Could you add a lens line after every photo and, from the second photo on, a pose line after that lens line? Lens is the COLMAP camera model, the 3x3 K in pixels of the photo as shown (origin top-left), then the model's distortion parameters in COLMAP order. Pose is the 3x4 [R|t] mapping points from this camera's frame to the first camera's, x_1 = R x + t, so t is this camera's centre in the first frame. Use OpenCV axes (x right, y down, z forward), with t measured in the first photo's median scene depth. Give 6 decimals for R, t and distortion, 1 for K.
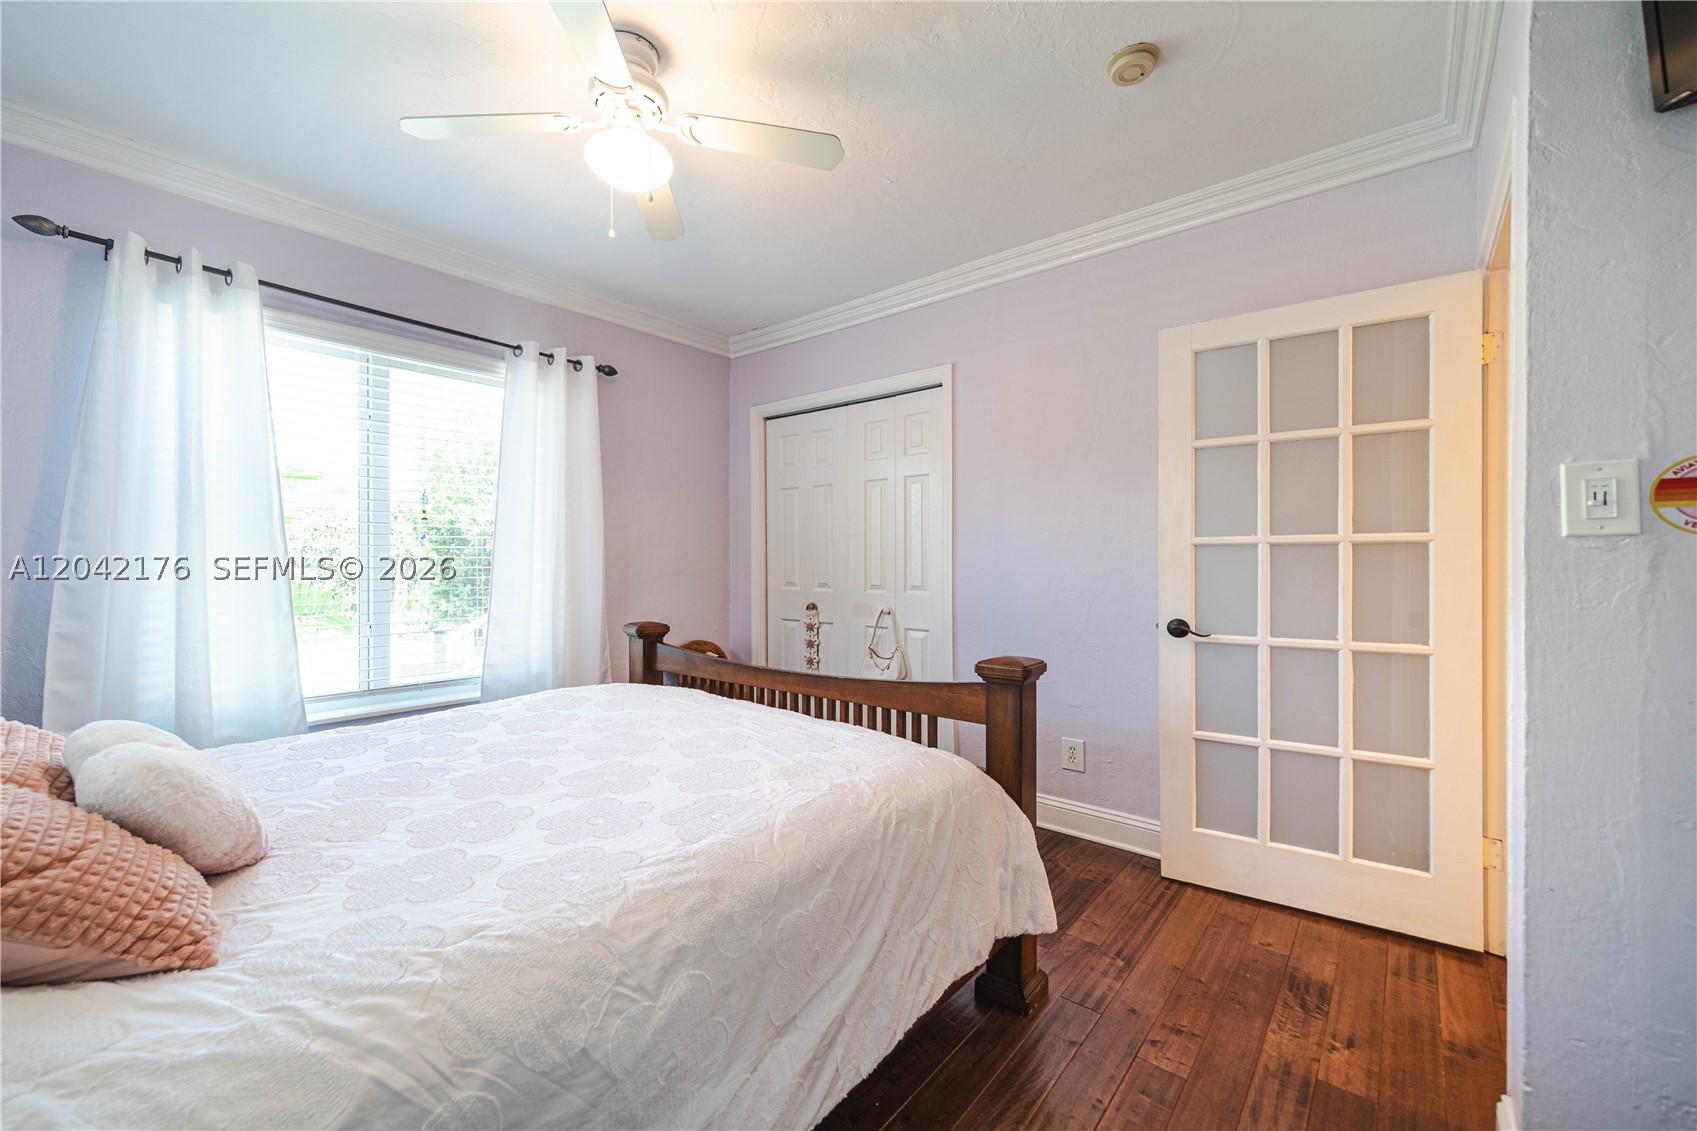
lens RADIAL K [[657.2, 0, 853.2], [0, 657.2, 561.4], [0, 0, 1]] dist [-0.005625, -0.000056]
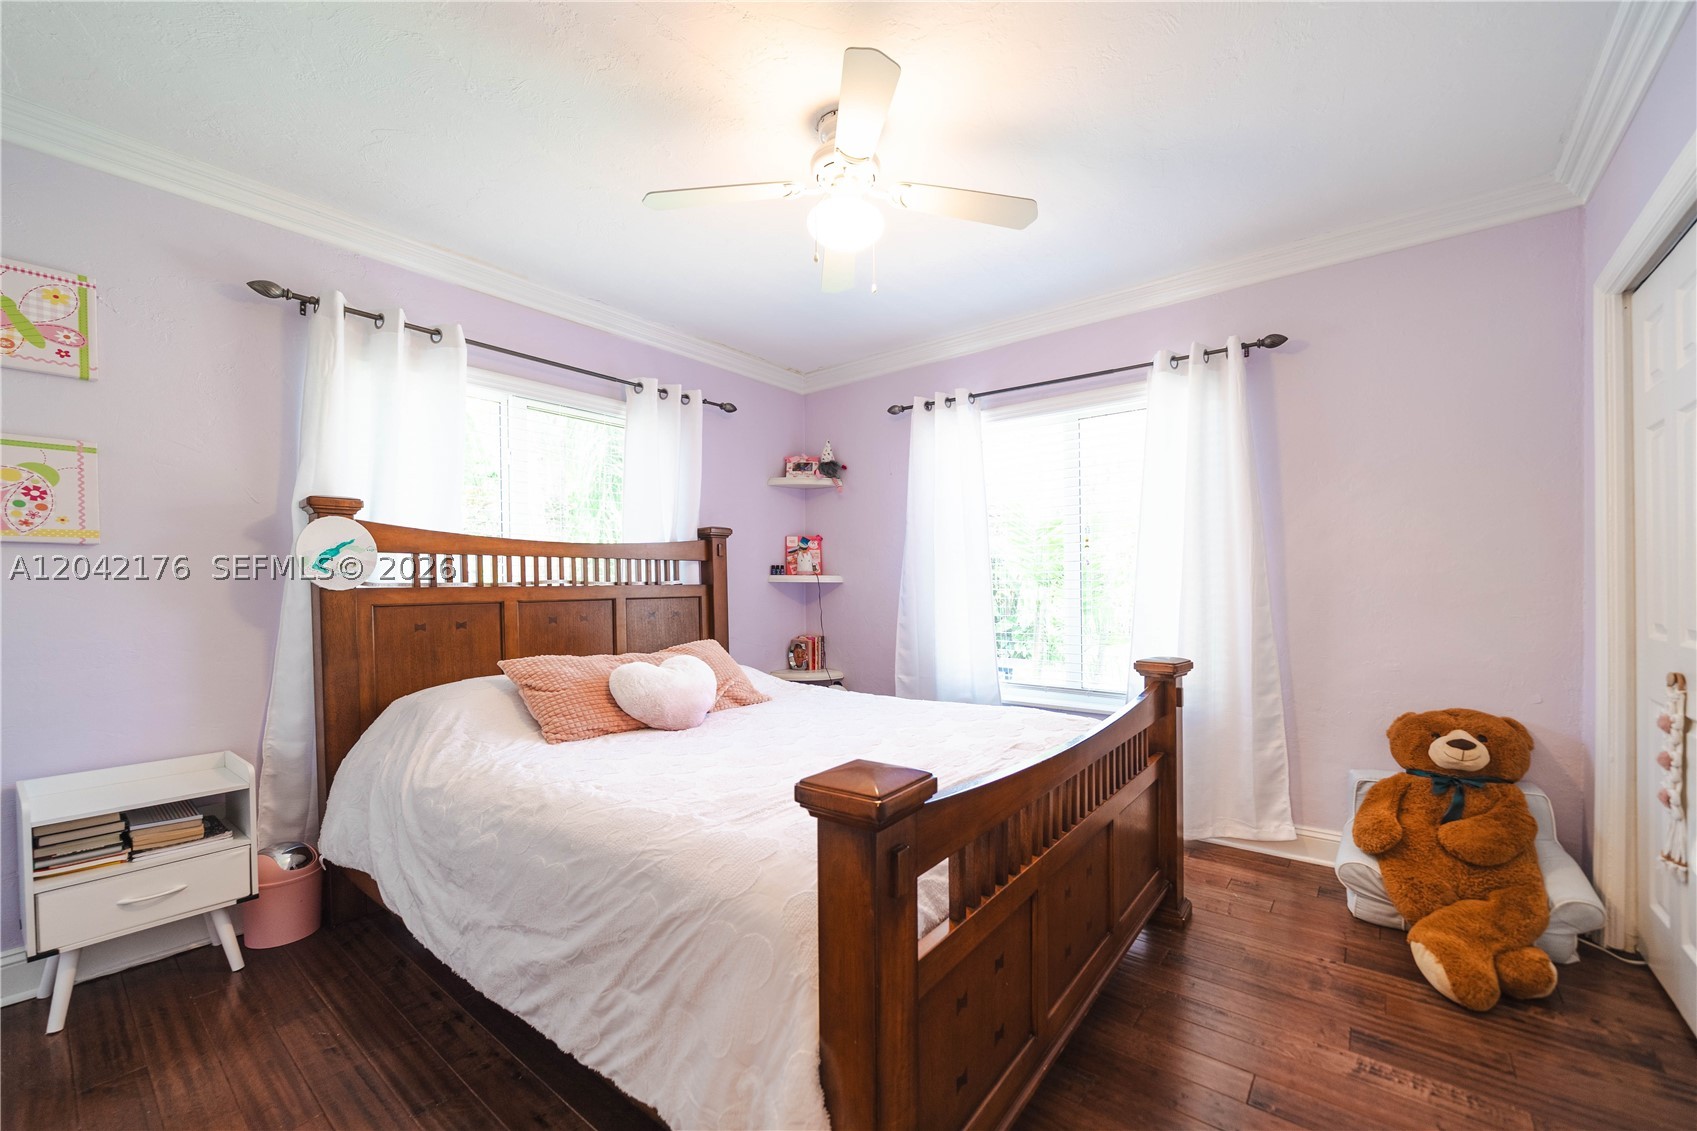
lens RADIAL K [[657.2, 0, 902.1], [0, 657.2, 585.7], [0, 0, 1]] dist [-0.005625, -0.000056]
pose [[0.071829, 0.001371, -0.997416, 0.984802], [0.007795, 0.999968, 0.001936, -0.002318], [0.997386, -0.007914, 0.071816, 1.270569]]
